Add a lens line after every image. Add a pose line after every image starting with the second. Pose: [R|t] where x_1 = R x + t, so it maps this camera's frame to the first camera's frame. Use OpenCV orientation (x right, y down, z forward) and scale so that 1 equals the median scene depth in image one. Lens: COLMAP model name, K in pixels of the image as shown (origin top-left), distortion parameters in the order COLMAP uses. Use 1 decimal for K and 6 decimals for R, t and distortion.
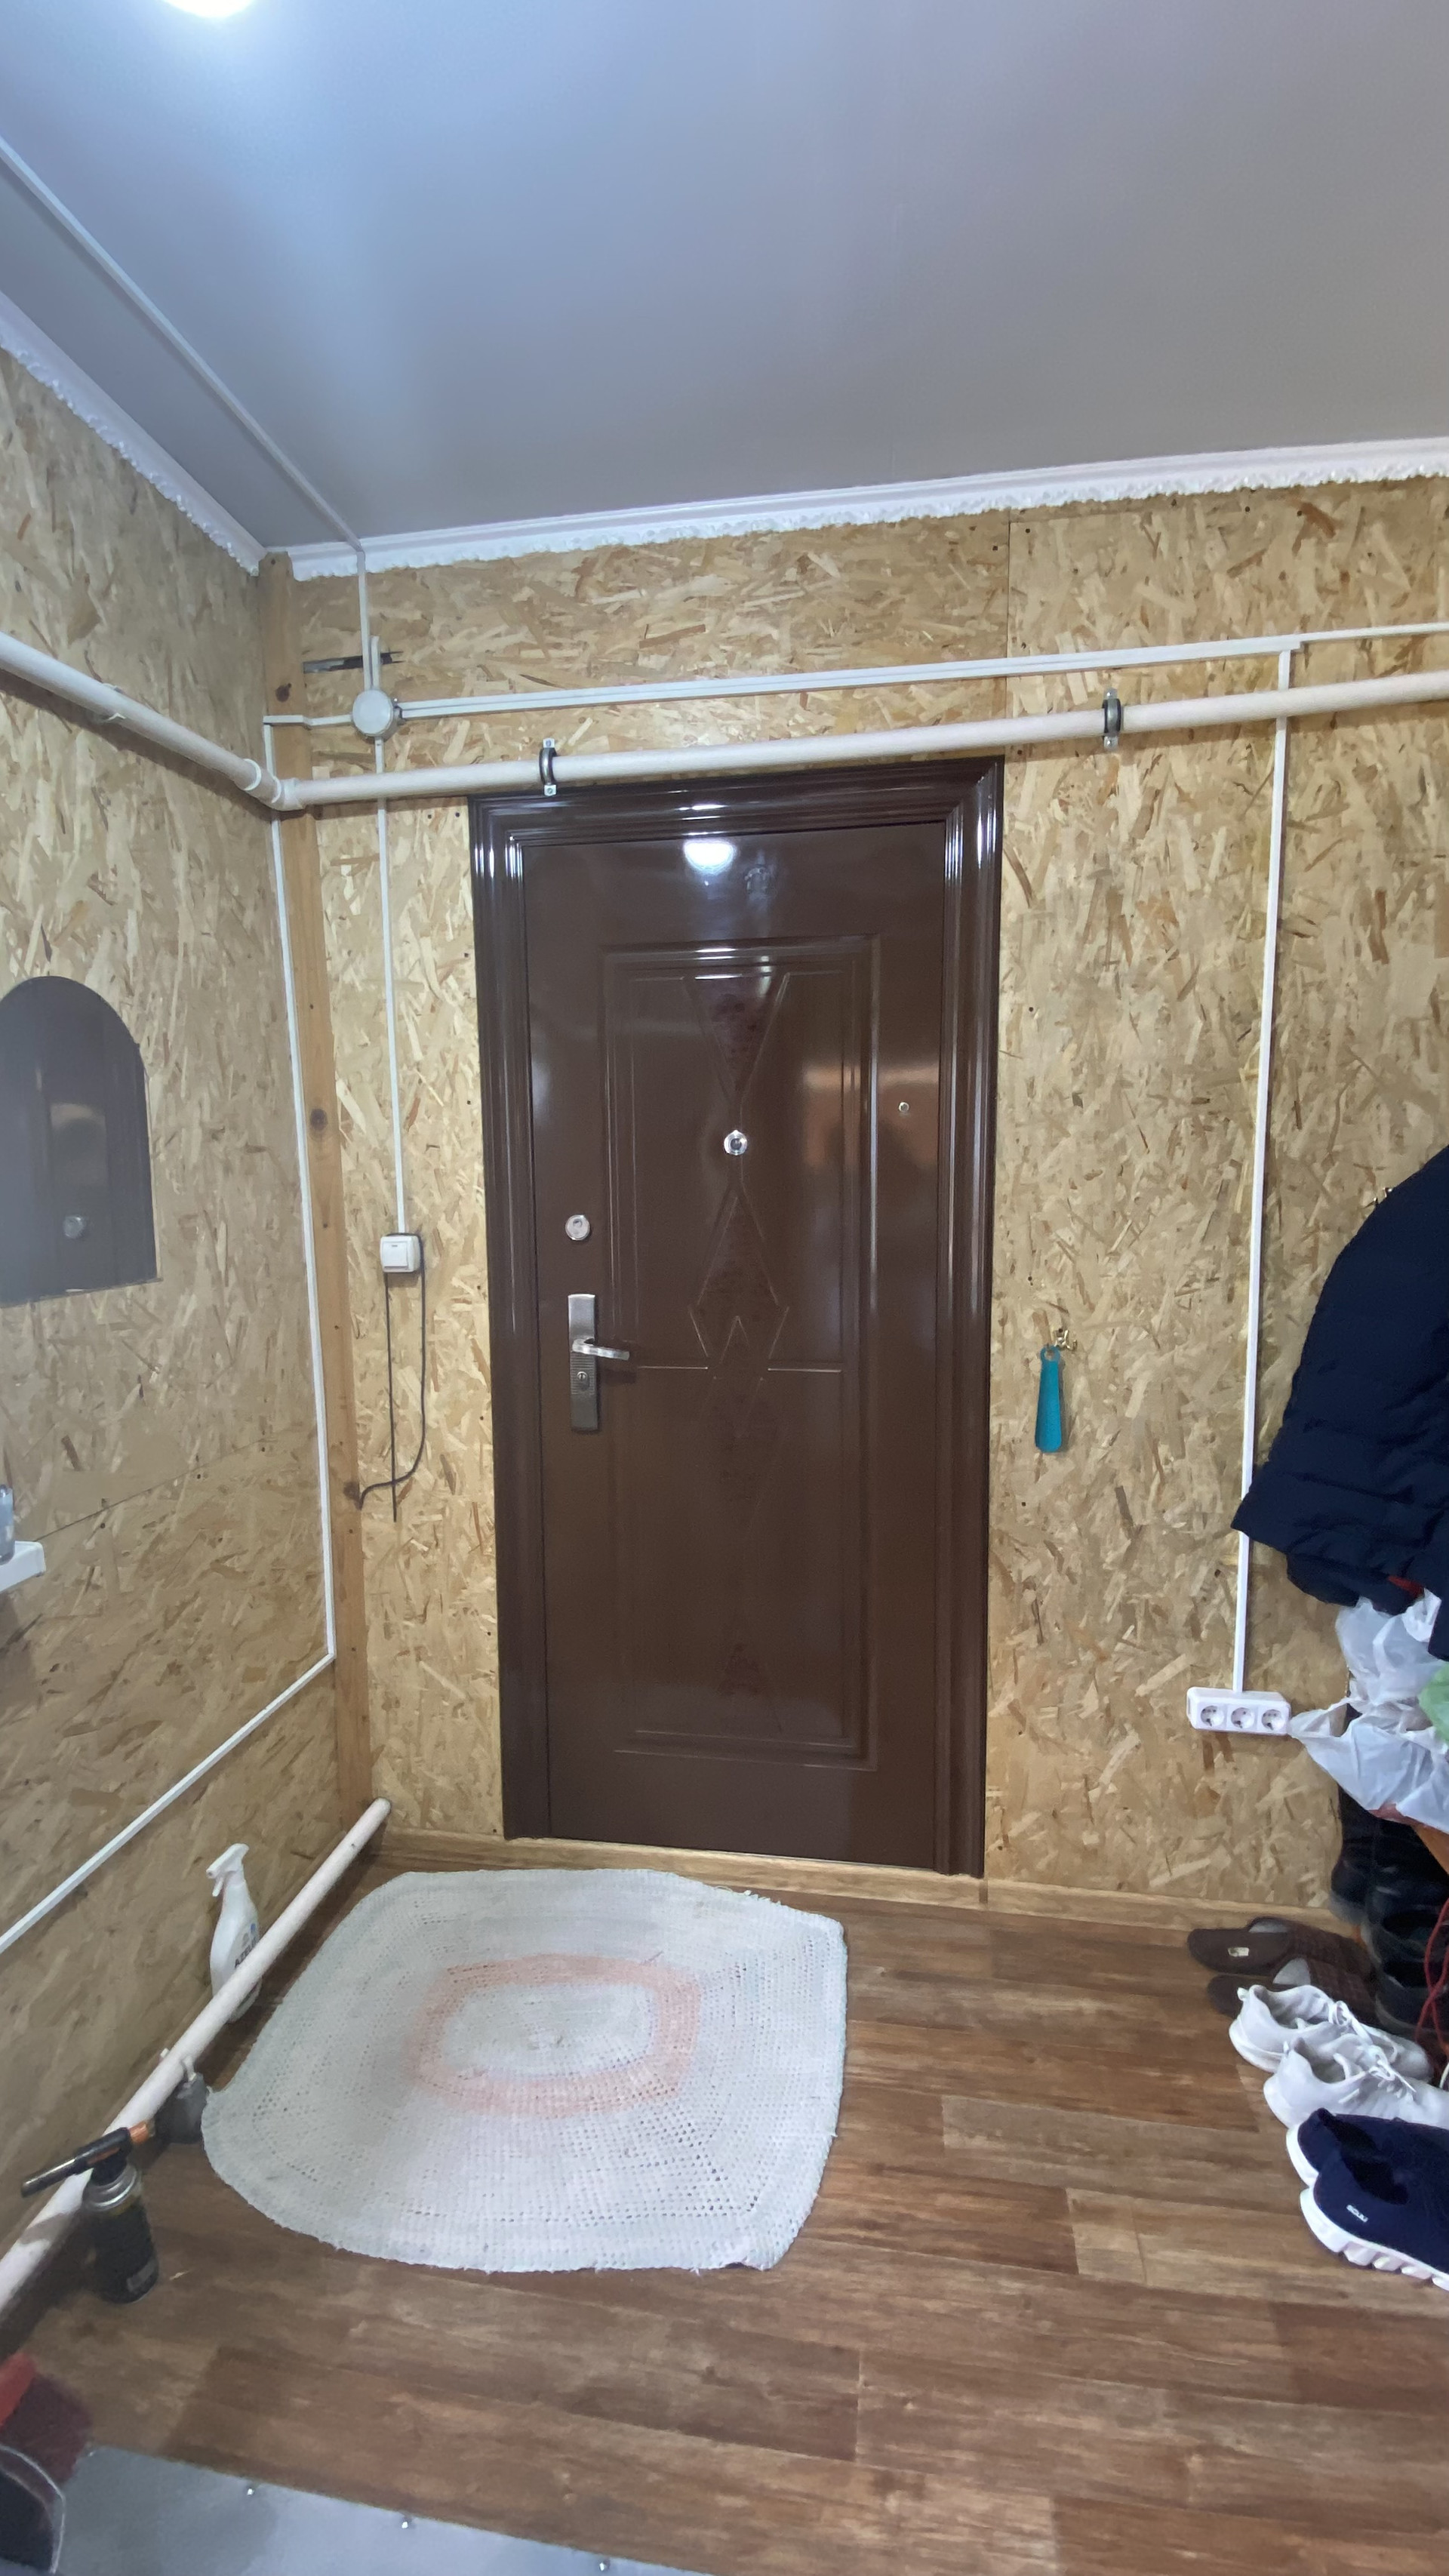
lens RADIAL K [[1058.4, 0, 717.6], [0, 1058.4, 1267.4], [0, 0, 1]] dist [0.019656, -0.017939]
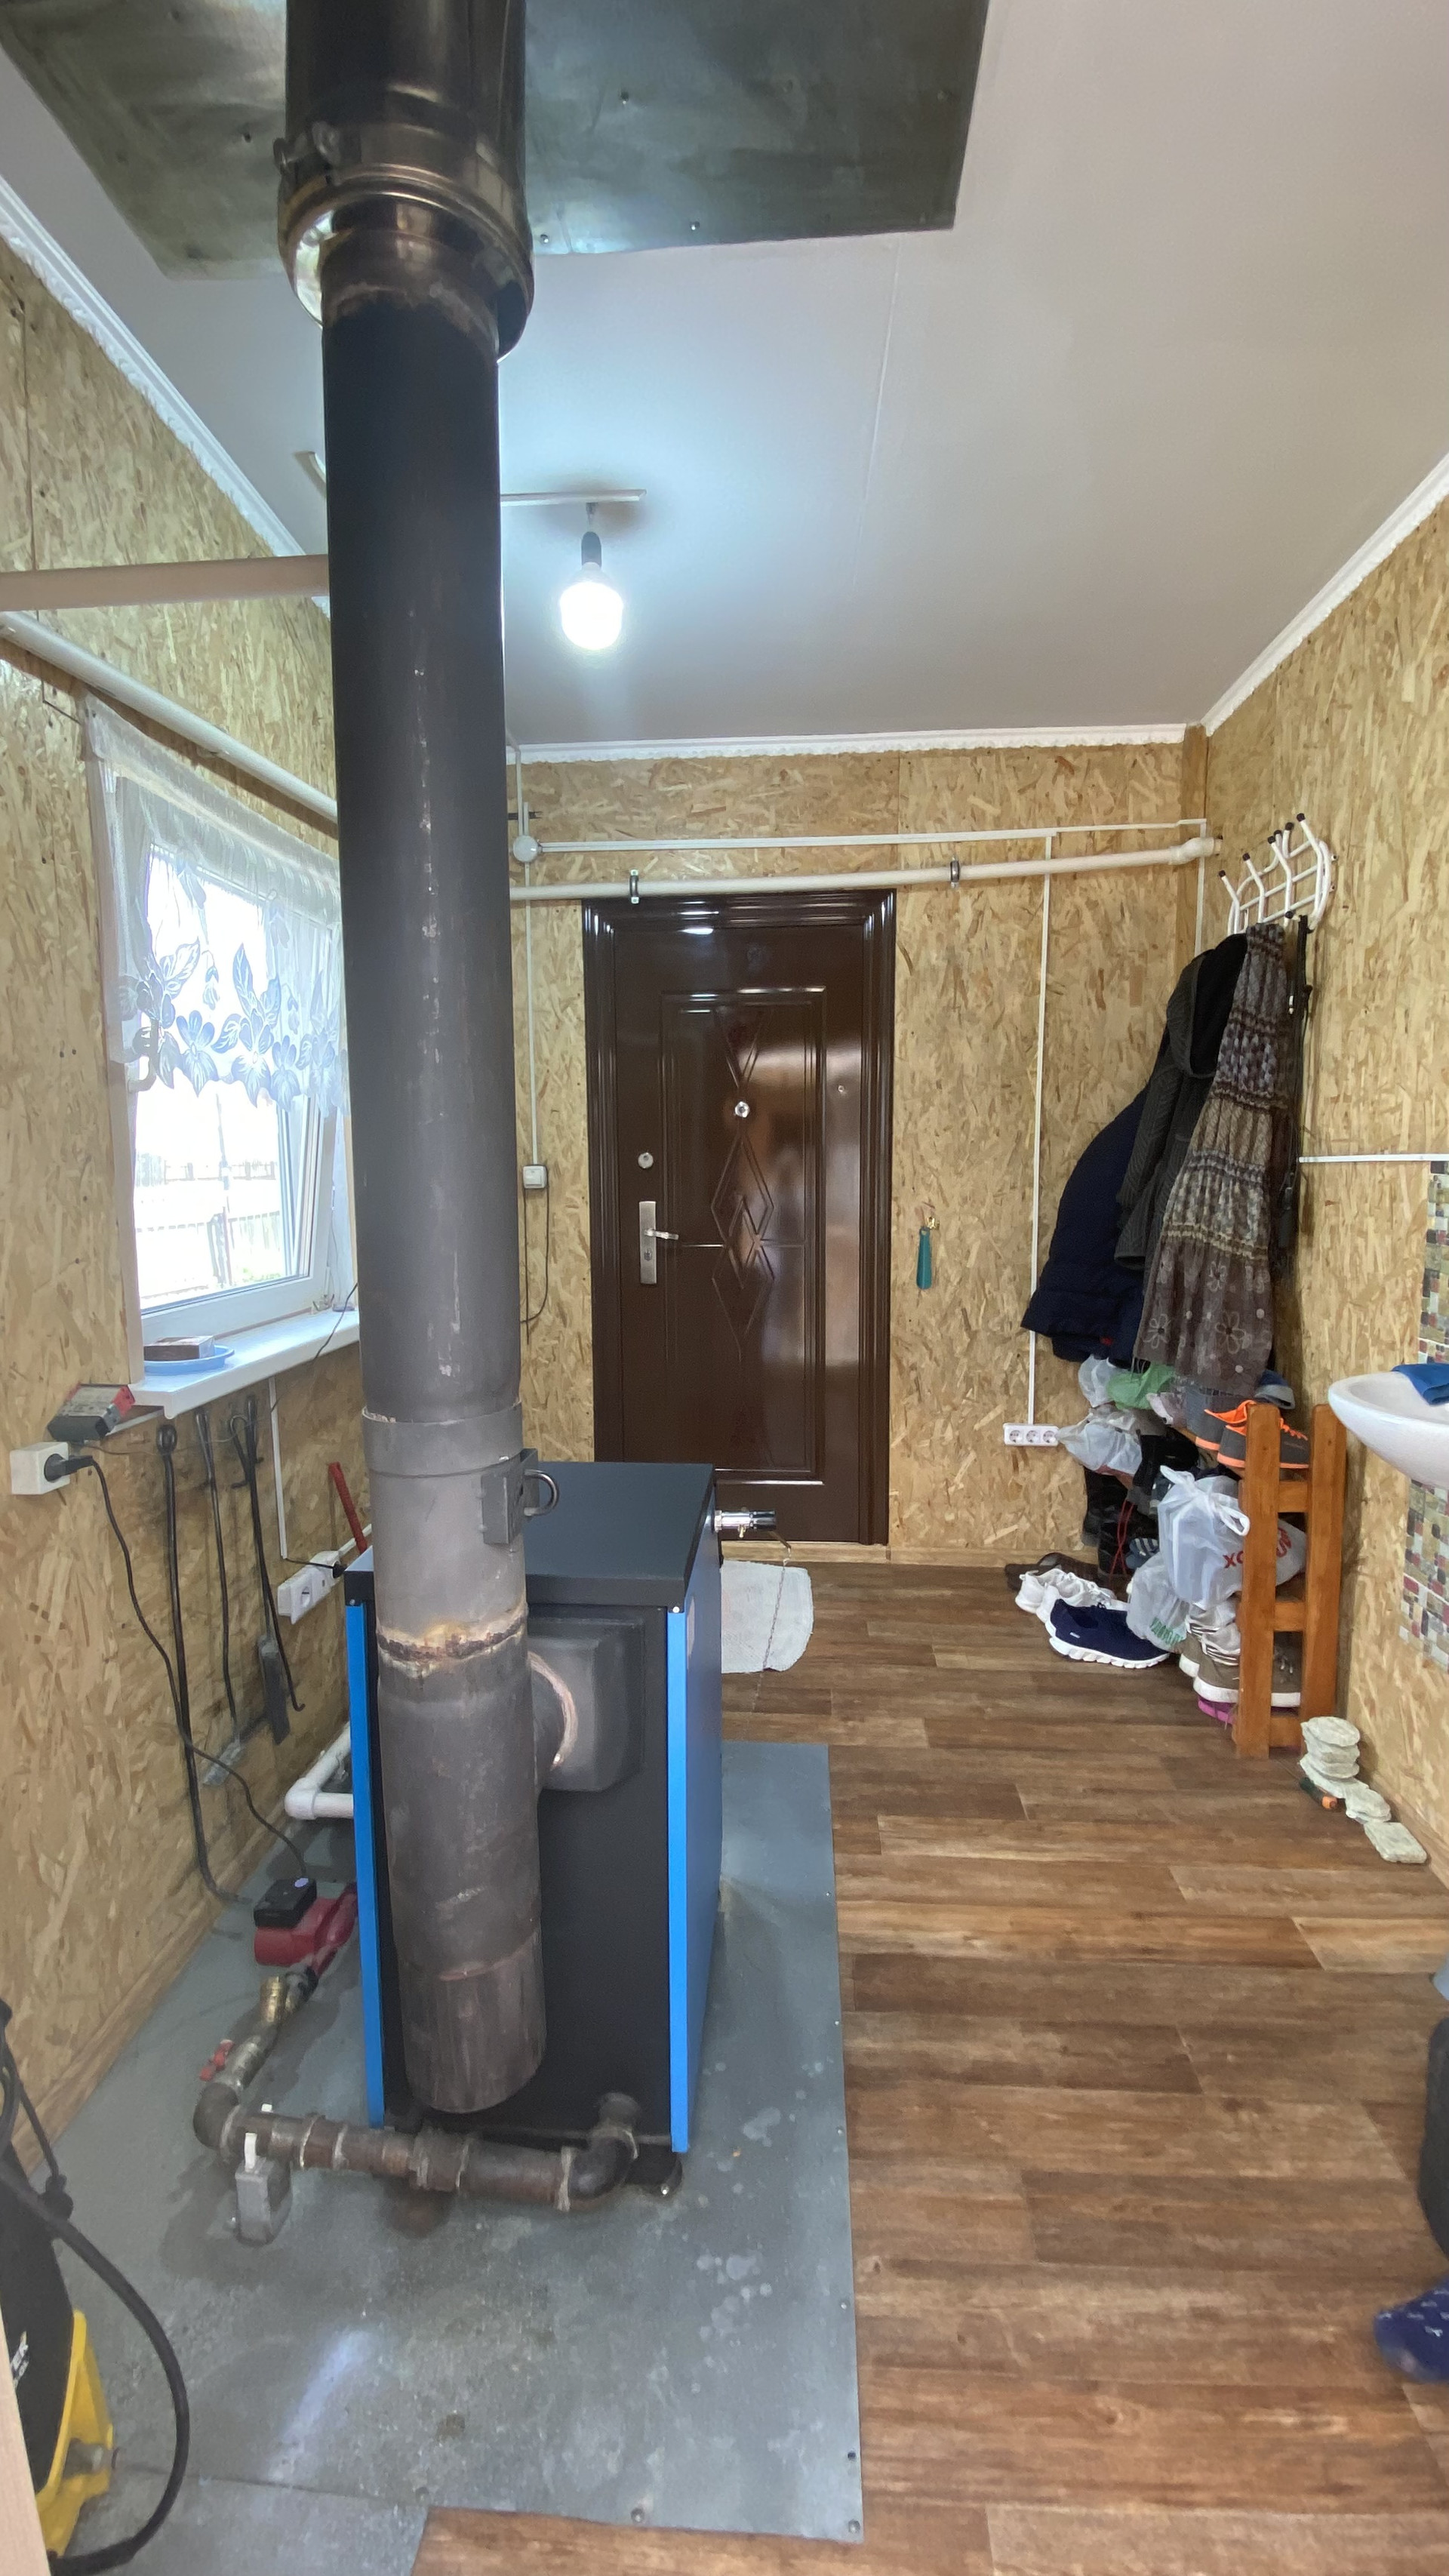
lens RADIAL K [[1058.4, 0, 712.6], [0, 1058.4, 1278.6], [0, 0, 1]] dist [0.019656, -0.017939]
pose [[0.996445, -0.006201, 0.084023, -0.182552], [0.005842, 0.999973, 0.004516, 0.152257], [-0.084049, -0.004009, 0.996454, -0.713707]]
